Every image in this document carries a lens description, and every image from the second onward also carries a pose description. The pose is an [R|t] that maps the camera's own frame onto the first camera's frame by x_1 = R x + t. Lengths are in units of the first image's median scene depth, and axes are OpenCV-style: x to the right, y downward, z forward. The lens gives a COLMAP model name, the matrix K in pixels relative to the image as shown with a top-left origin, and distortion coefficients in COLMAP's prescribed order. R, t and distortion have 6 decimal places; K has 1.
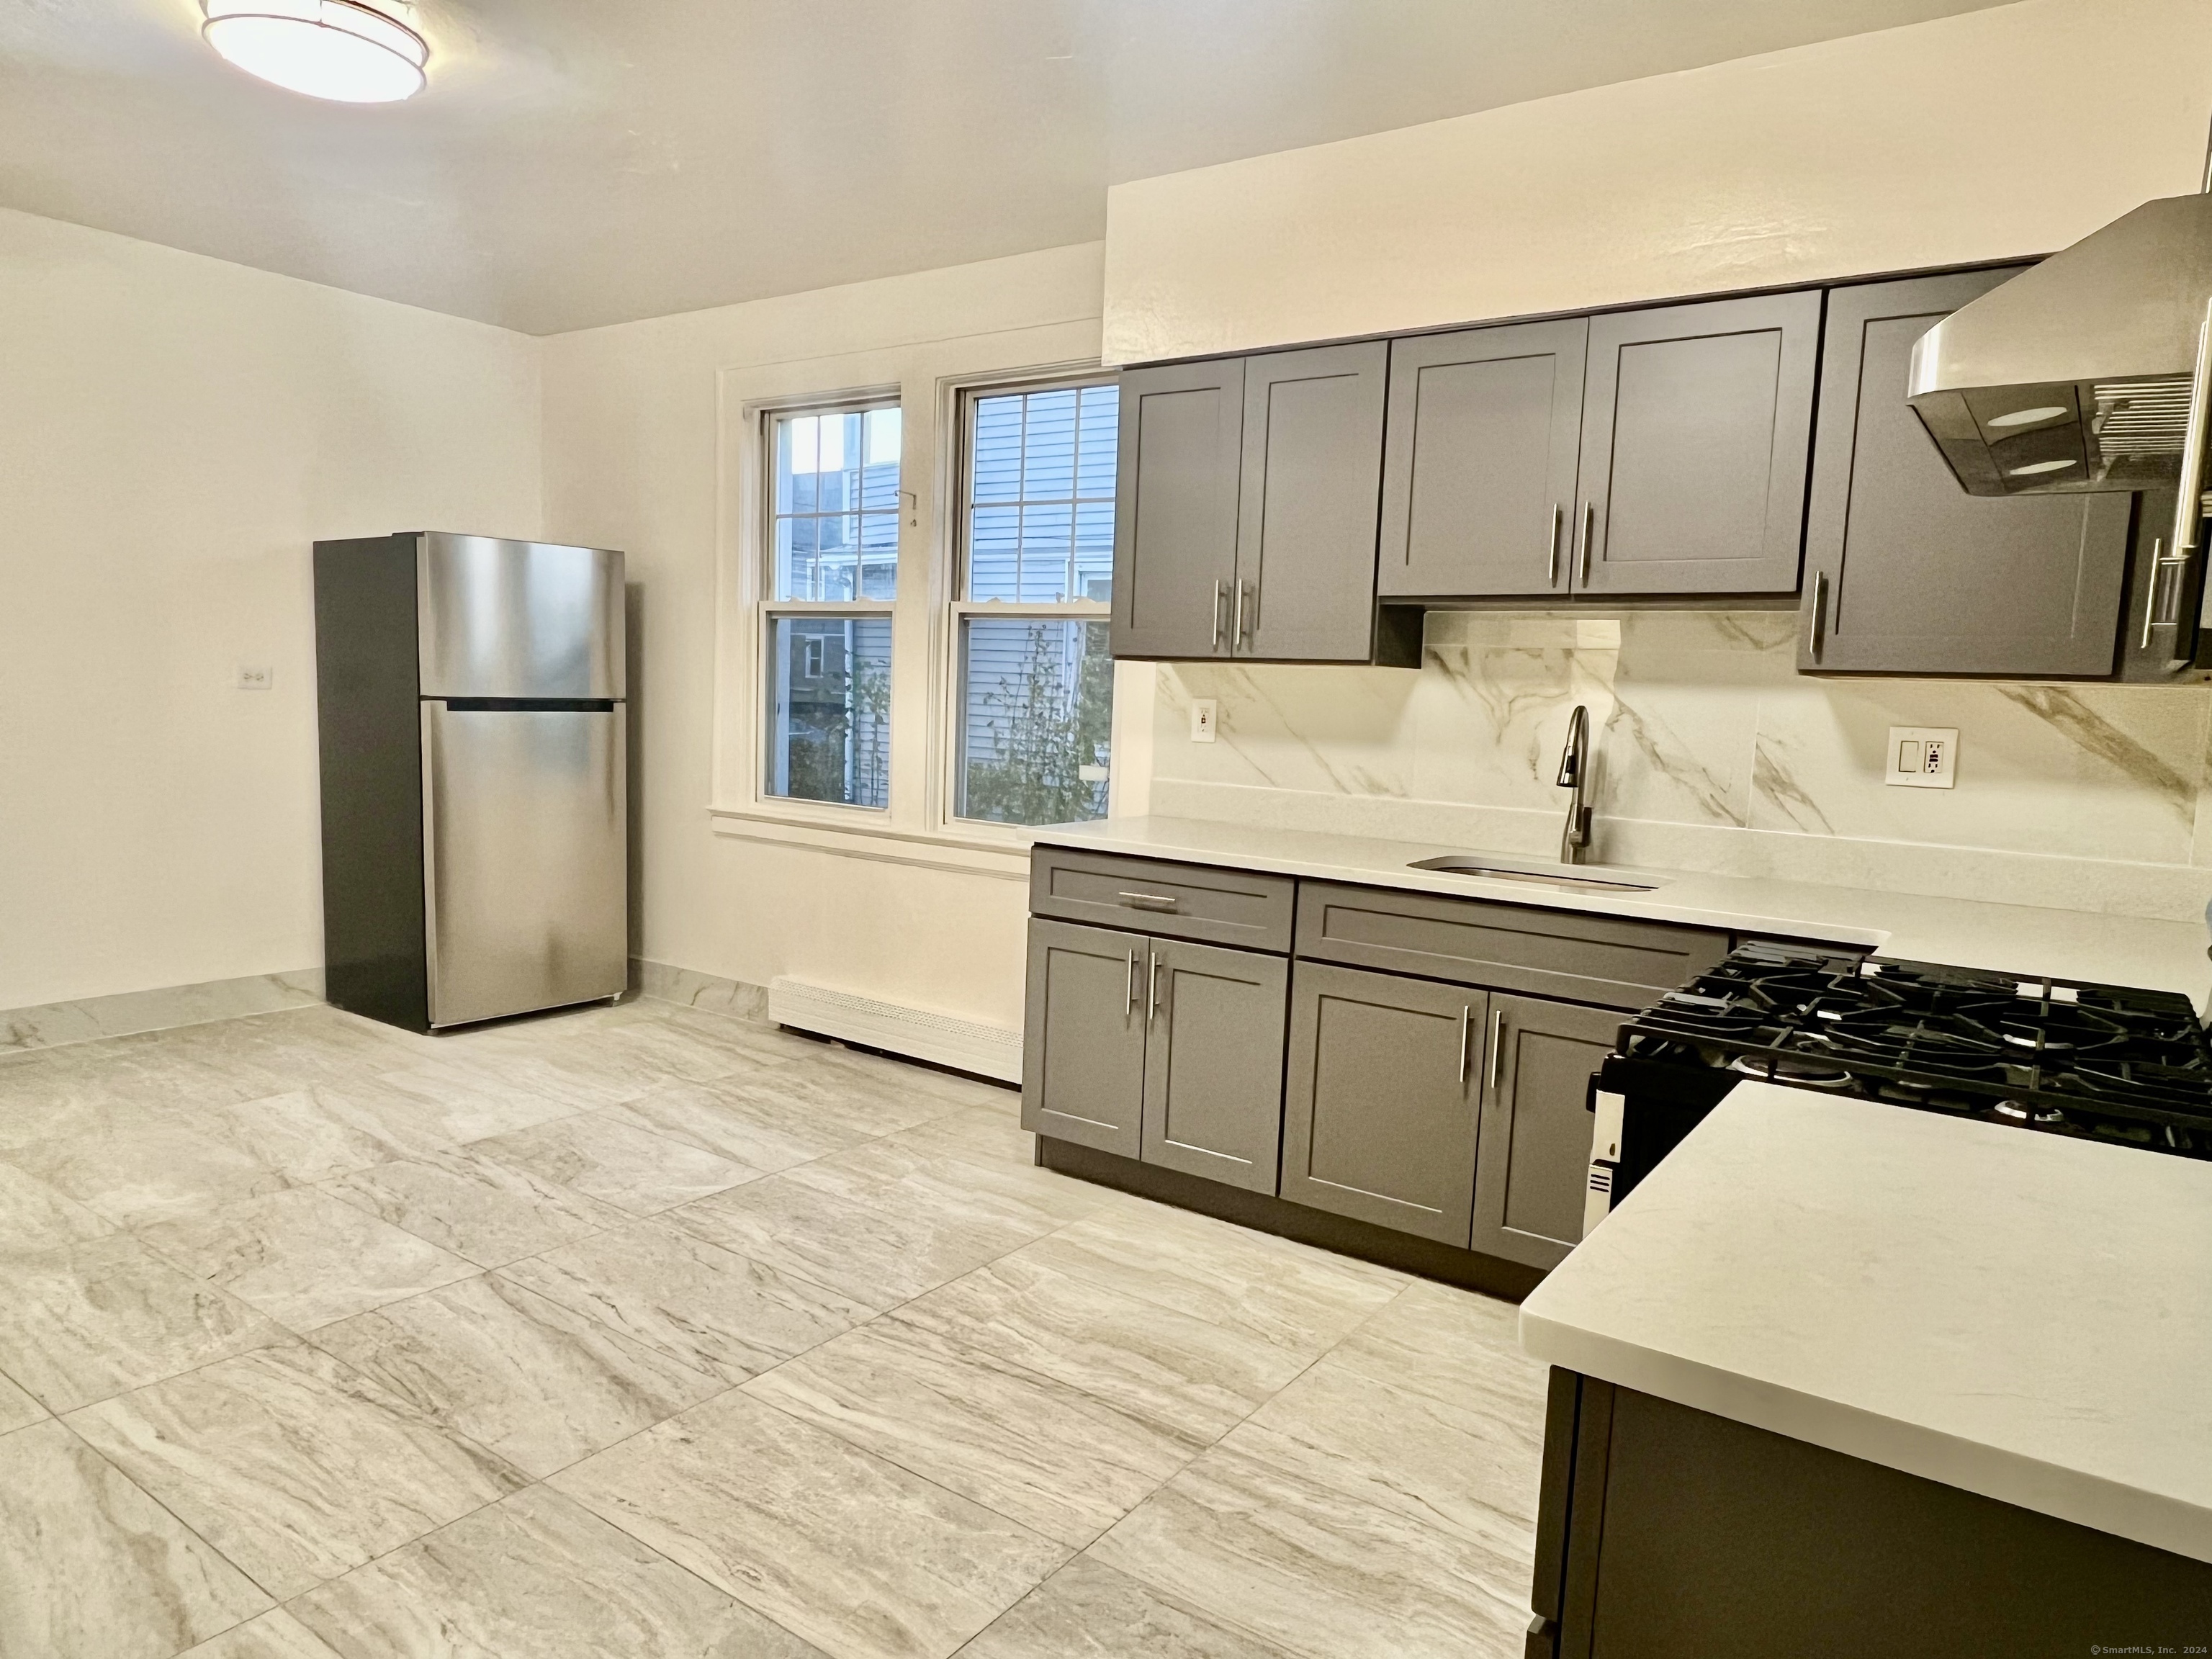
lens RADIAL K [[1418.8, 0, 1097.7], [0, 1418.8, 854.9], [0, 0, 1]] dist [0.000432, -0.001420]
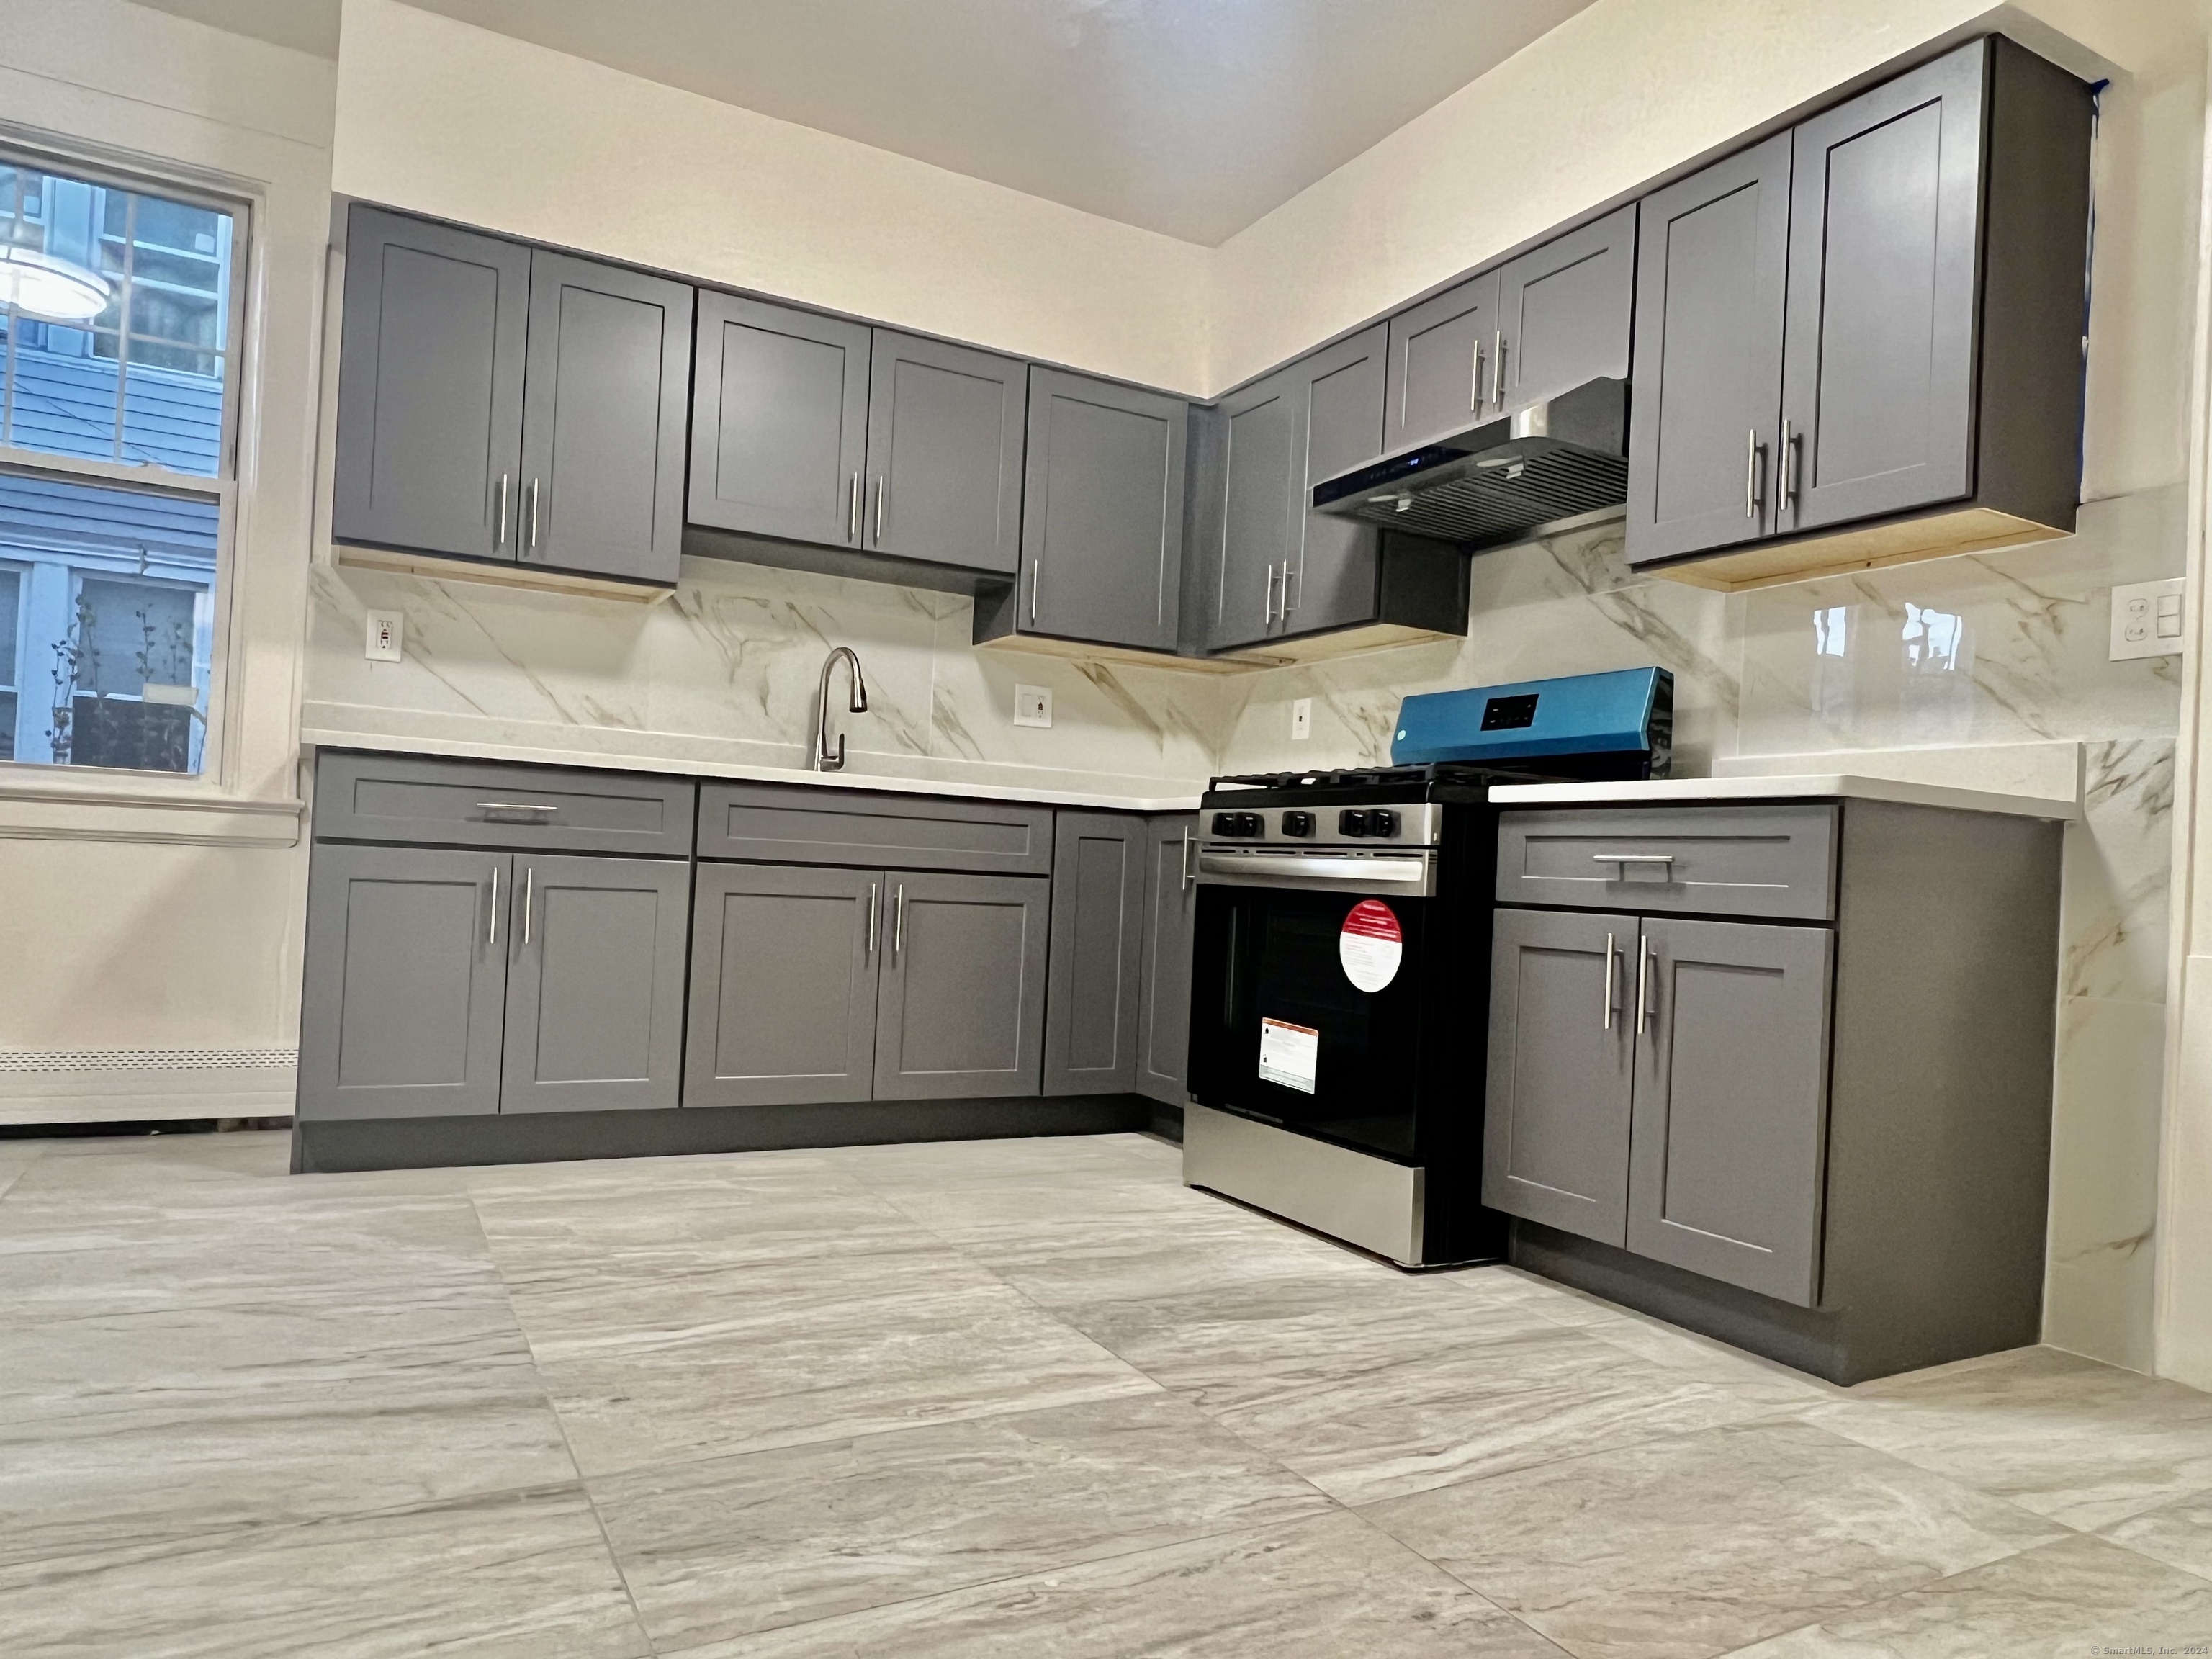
lens RADIAL K [[1418.8, 0, 1098.5], [0, 1418.8, 855.1], [0, 0, 1]] dist [0.000432, -0.001420]
pose [[0.437634, -0.008251, 0.899115, -0.559058], [0.074999, 0.996808, -0.027357, 0.103105], [-0.896020, 0.079405, 0.436856, 0.264536]]
